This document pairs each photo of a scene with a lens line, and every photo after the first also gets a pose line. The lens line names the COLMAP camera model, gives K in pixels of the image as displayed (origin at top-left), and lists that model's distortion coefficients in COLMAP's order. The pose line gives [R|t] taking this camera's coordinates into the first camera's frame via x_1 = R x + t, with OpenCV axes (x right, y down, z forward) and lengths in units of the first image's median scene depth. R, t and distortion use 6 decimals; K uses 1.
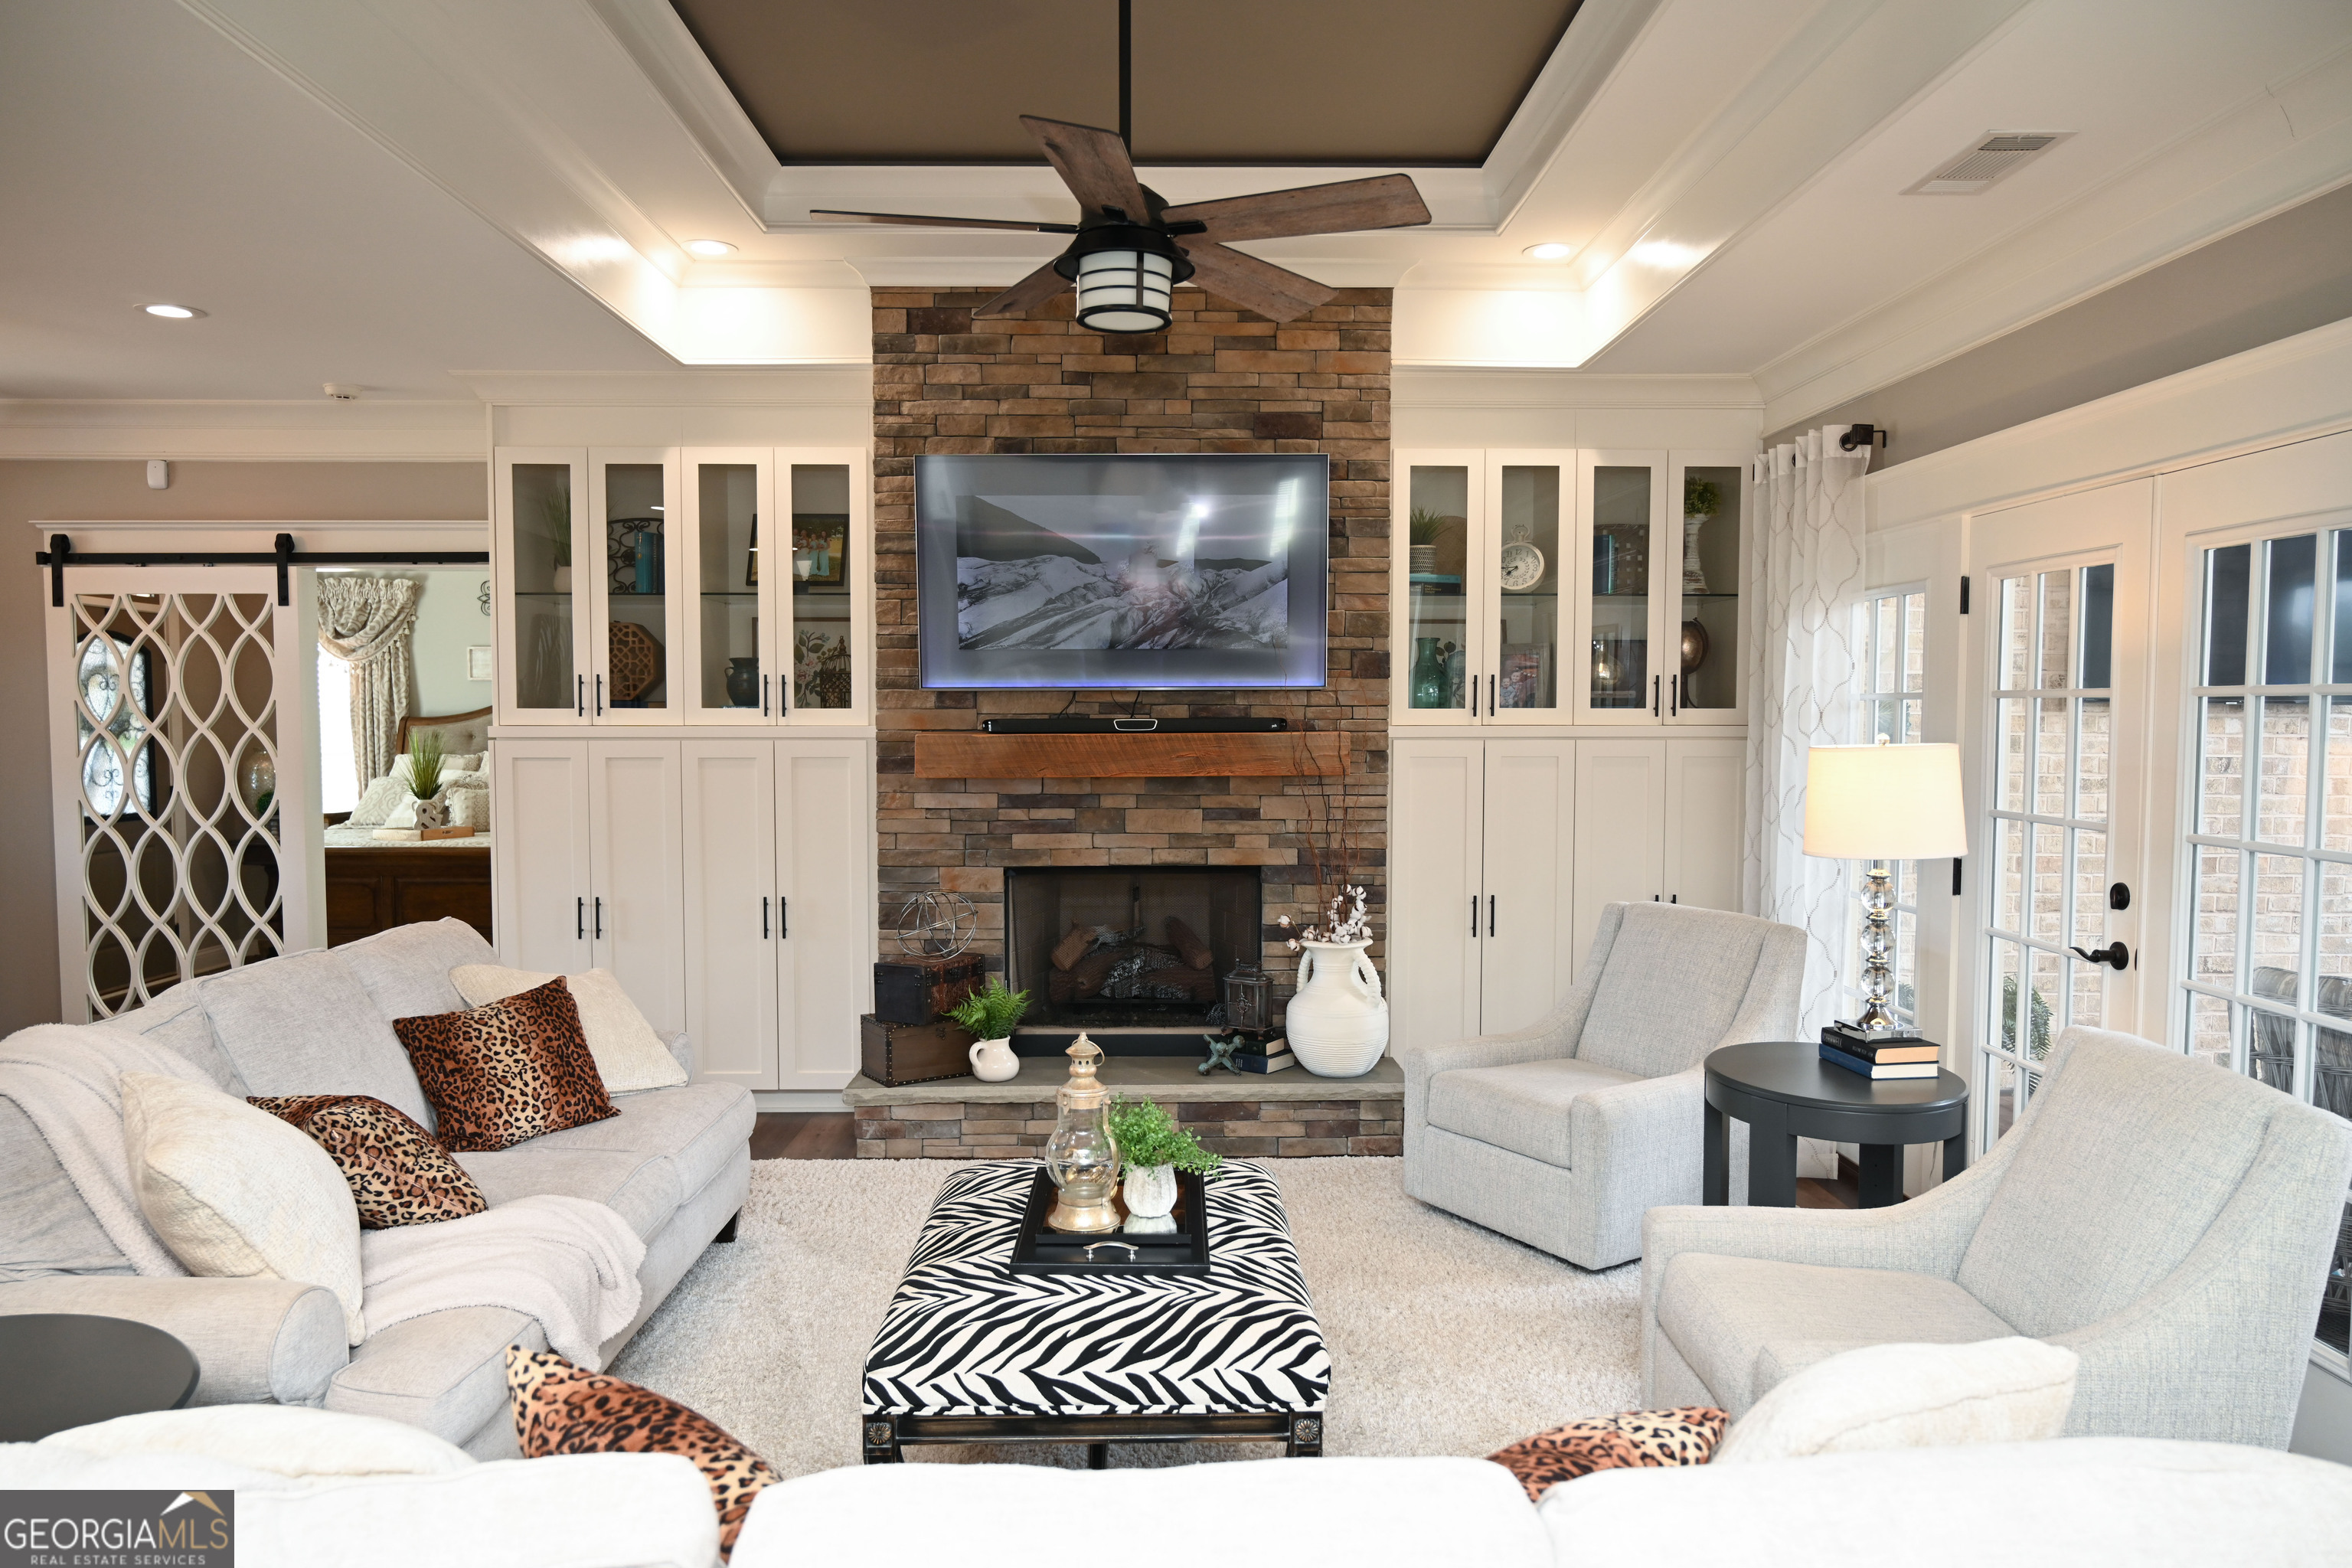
lens RADIAL K [[1563.3, 0, 1158.9], [0, 1563.3, 802.4], [0, 0, 1]] dist [-0.006907, 0.000751]
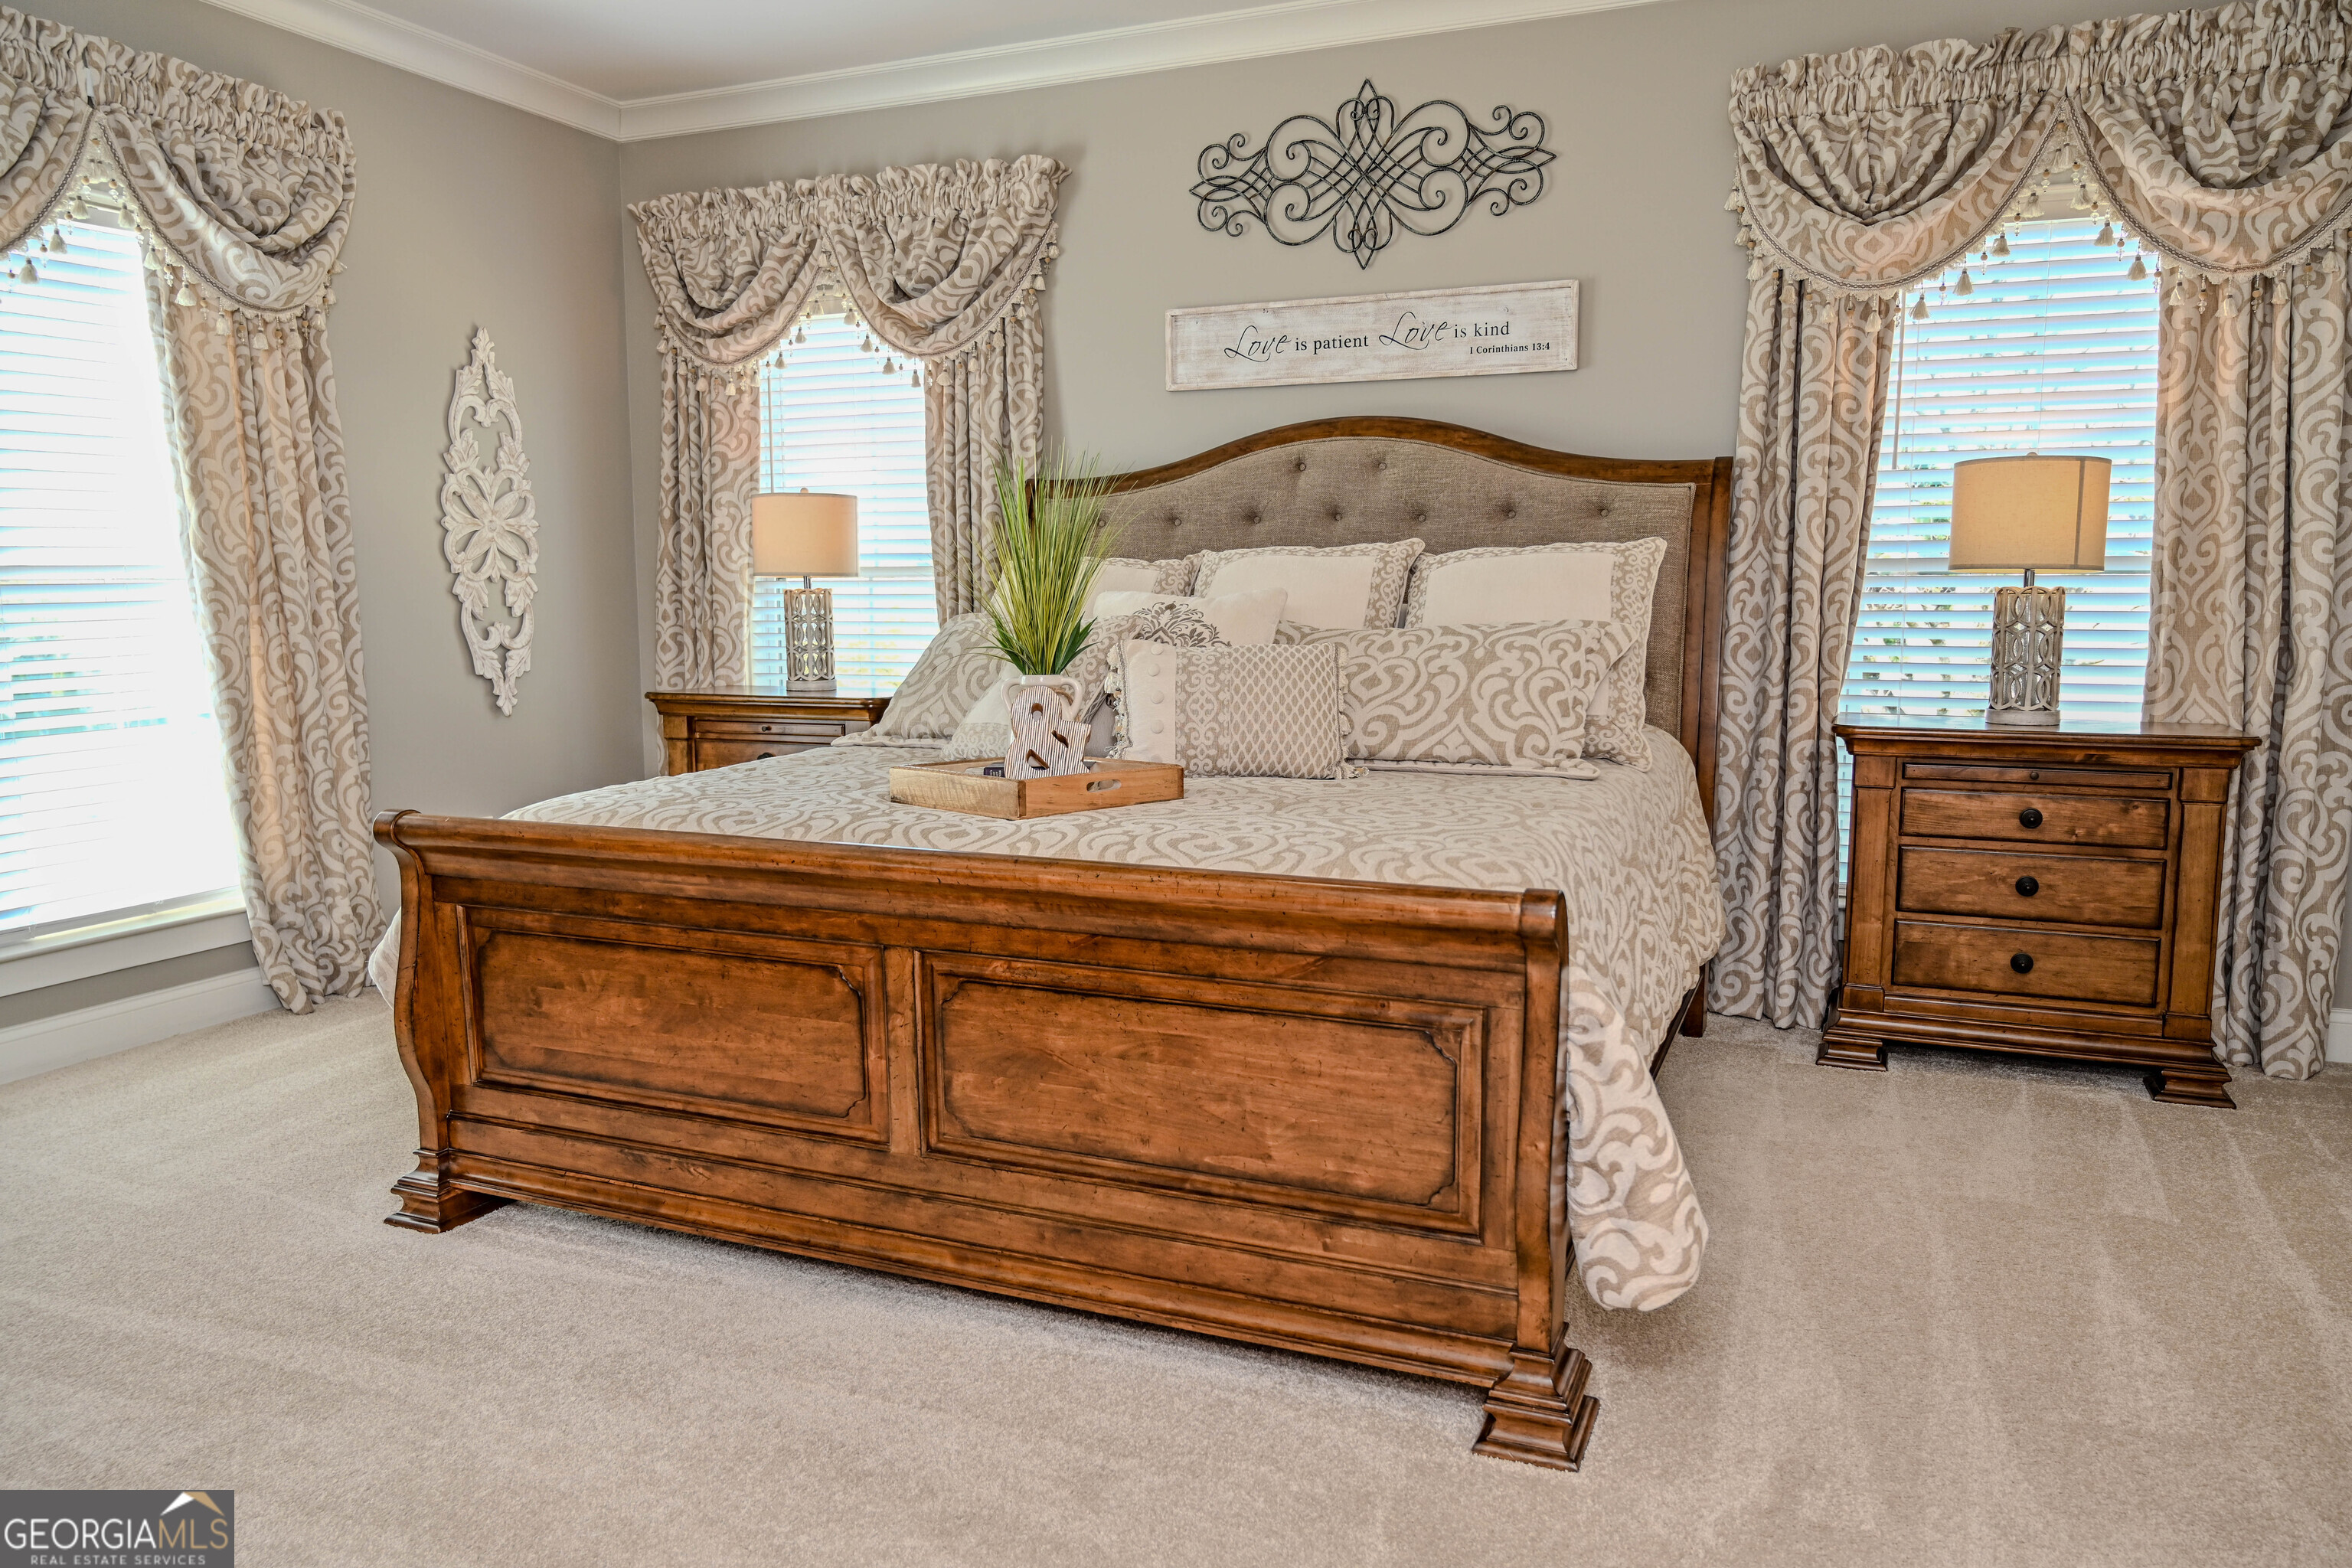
lens RADIAL K [[1576.9, 0, 1183.3], [0, 1576.9, 783.7], [0, 0, 1]] dist [-0.005383, 0.000807]
pose [[0.921534, 0.042911, -0.385920, -0.521949], [-0.016368, 0.997285, 0.071802, -0.004637], [0.387954, -0.059852, 0.919734, 1.167804]]
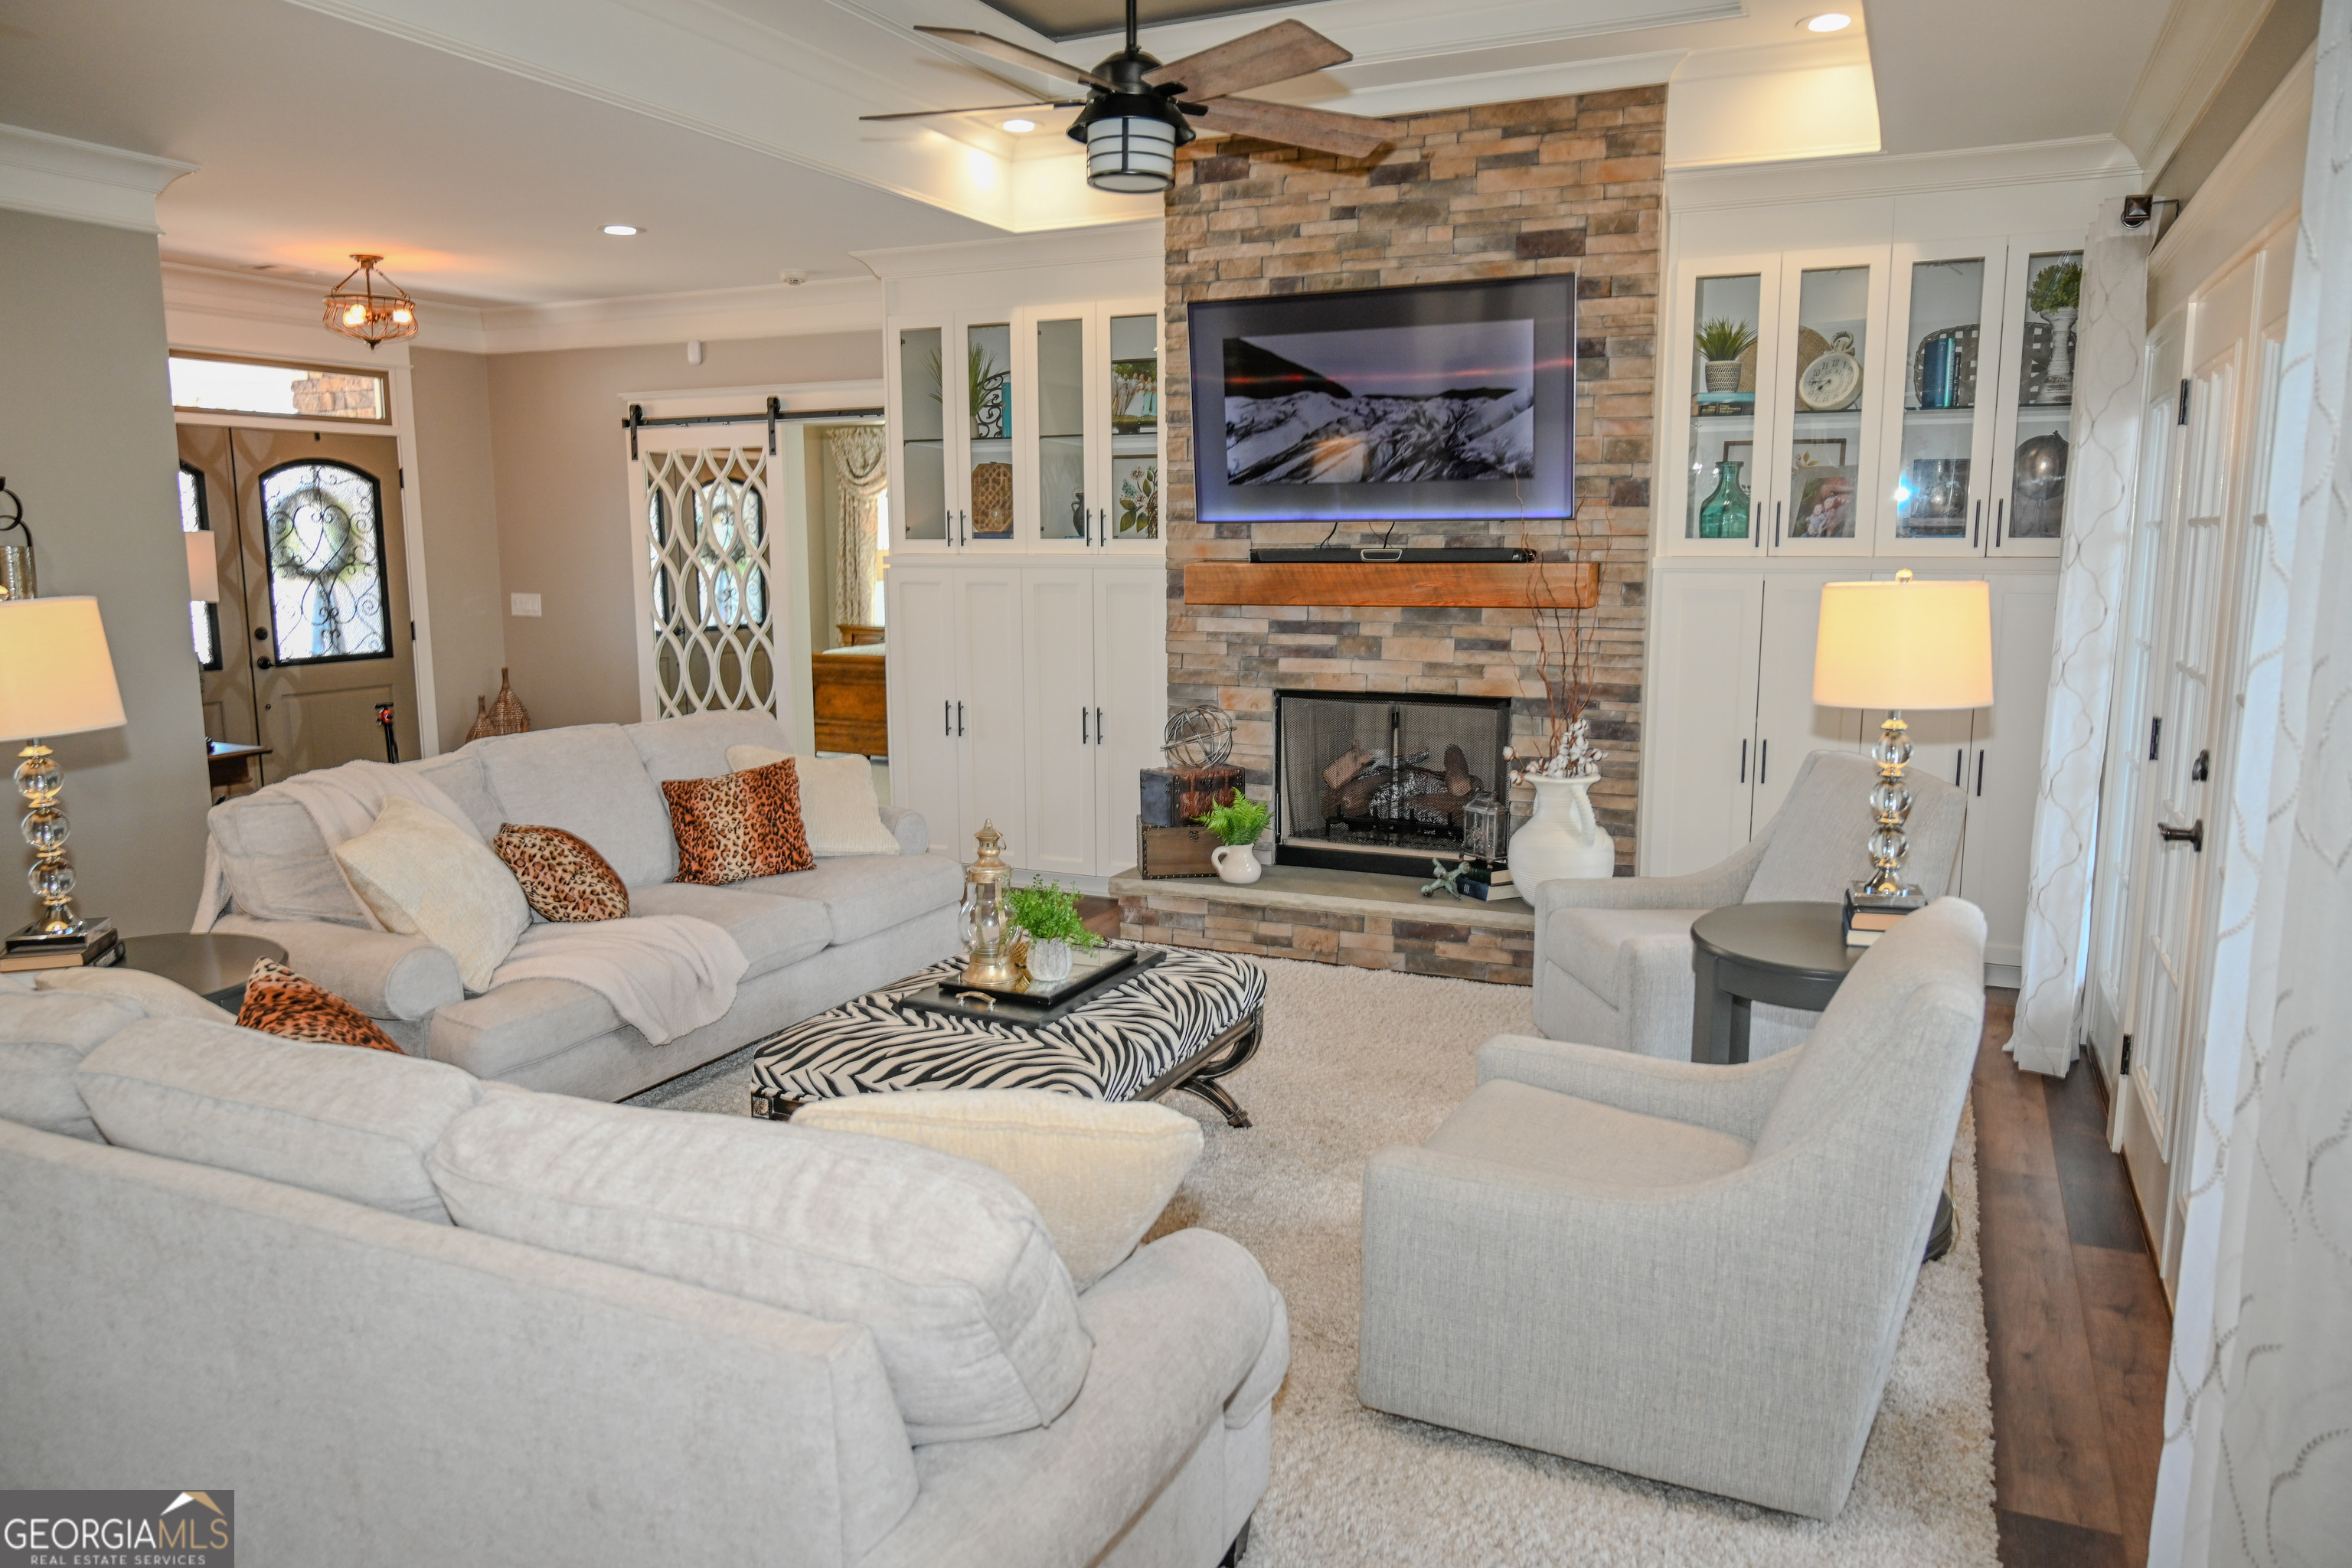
lens RADIAL K [[1576.9, 0, 1183.3], [0, 1576.9, 783.7], [0, 0, 1]] dist [-0.005383, 0.000807]
pose [[0.901803, 0.064476, -0.427310, 0.315665], [-0.022882, 0.994544, 0.101774, -0.002674], [0.431541, -0.082003, 0.898359, -0.002982]]
